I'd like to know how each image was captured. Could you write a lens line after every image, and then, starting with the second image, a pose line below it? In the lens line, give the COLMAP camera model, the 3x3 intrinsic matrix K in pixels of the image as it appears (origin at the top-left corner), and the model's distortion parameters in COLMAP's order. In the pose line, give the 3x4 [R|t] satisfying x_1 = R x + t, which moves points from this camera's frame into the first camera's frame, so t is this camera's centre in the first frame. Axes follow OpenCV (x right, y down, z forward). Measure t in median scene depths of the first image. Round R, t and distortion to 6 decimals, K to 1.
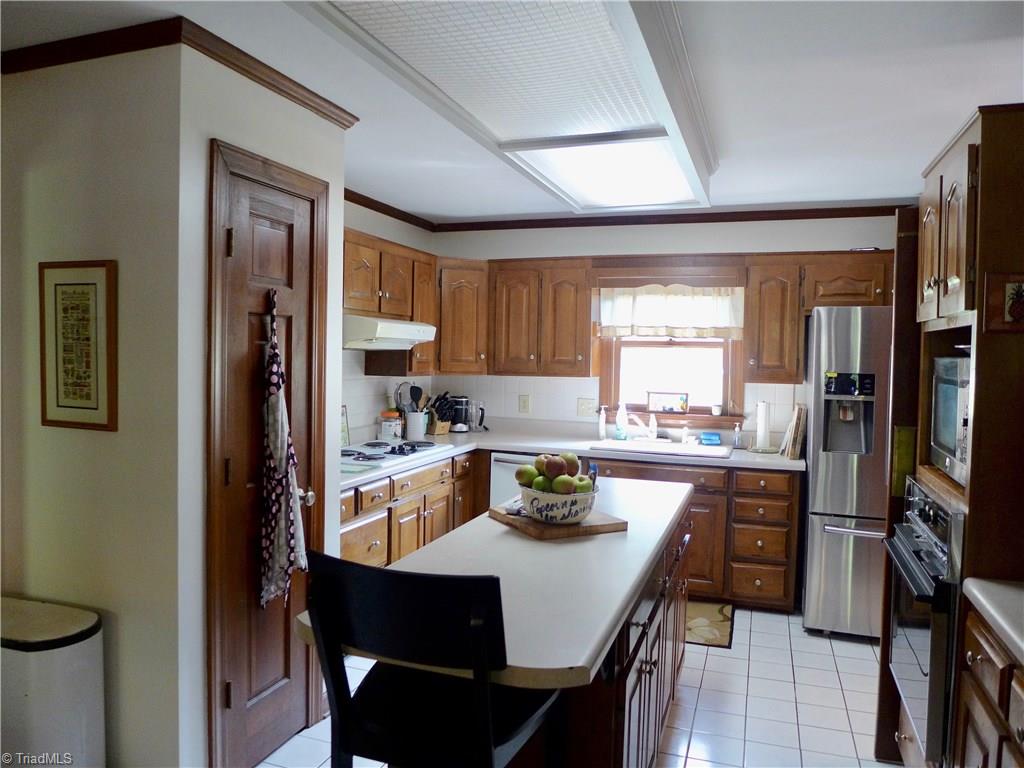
lens RADIAL K [[743.3, 0, 510.1], [0, 743.3, 380.4], [0, 0, 1]] dist [-0.042683, 0.009323]
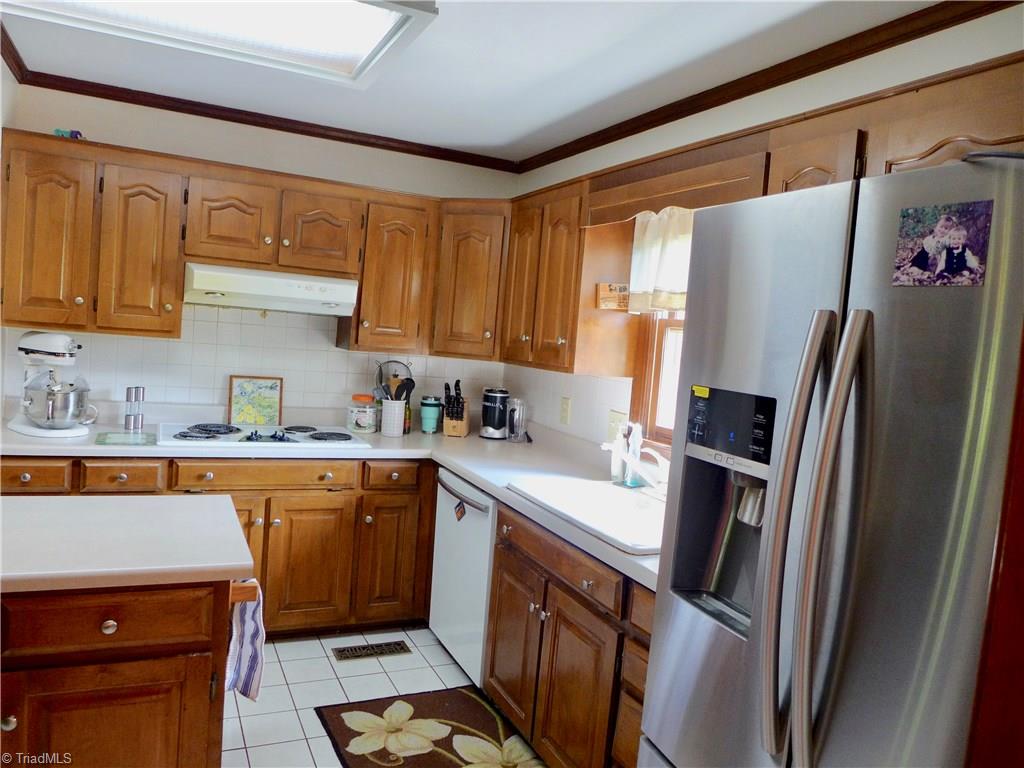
lens RADIAL K [[743.3, 0, 509.2], [0, 743.3, 386.7], [0, 0, 1]] dist [-0.042683, 0.009323]
pose [[0.687563, 0.093327, -0.720102, 0.510451], [-0.095588, 0.994709, 0.037648, -0.011761], [0.719806, 0.042948, 0.692846, 0.541034]]
